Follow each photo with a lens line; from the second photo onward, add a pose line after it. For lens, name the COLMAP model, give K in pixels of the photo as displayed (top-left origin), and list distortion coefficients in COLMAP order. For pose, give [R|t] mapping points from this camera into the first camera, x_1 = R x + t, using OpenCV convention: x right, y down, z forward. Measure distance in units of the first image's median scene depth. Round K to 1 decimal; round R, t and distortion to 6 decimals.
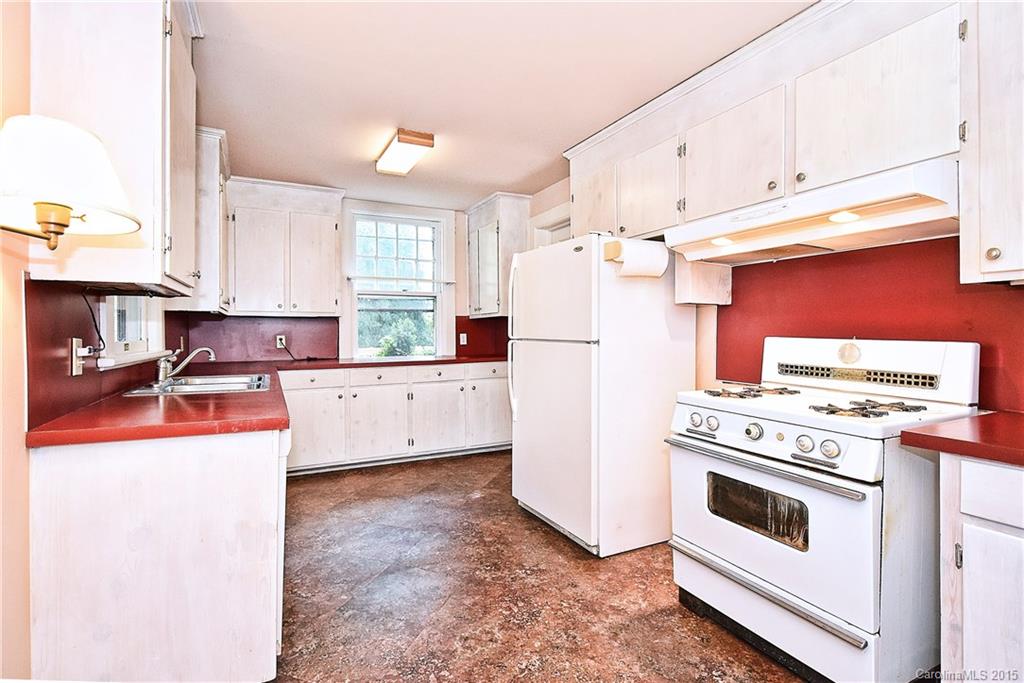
lens RADIAL K [[480.9, 0, 513.9], [0, 480.9, 335.6], [0, 0, 1]] dist [-0.001942, -0.001407]
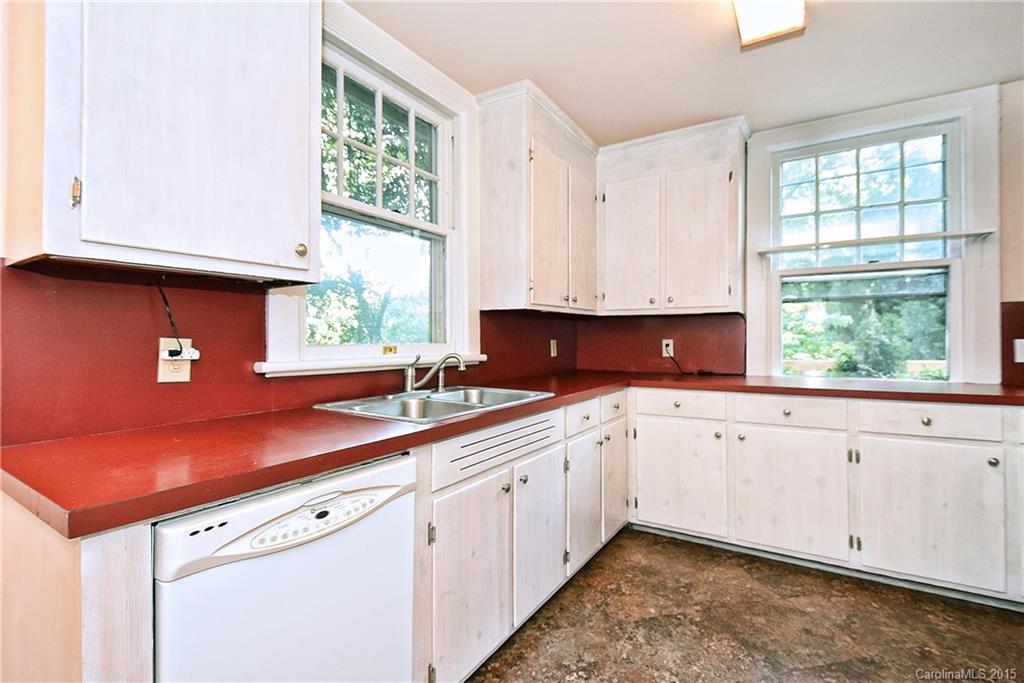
lens RADIAL K [[480.9, 0, 513.9], [0, 480.9, 335.6], [0, 0, 1]] dist [-0.001942, -0.001407]
pose [[0.510345, -0.000555, -0.859969, 0.041940], [-0.009187, 0.999939, -0.006097, -0.000300], [0.859920, 0.011012, 0.510309, 0.345472]]
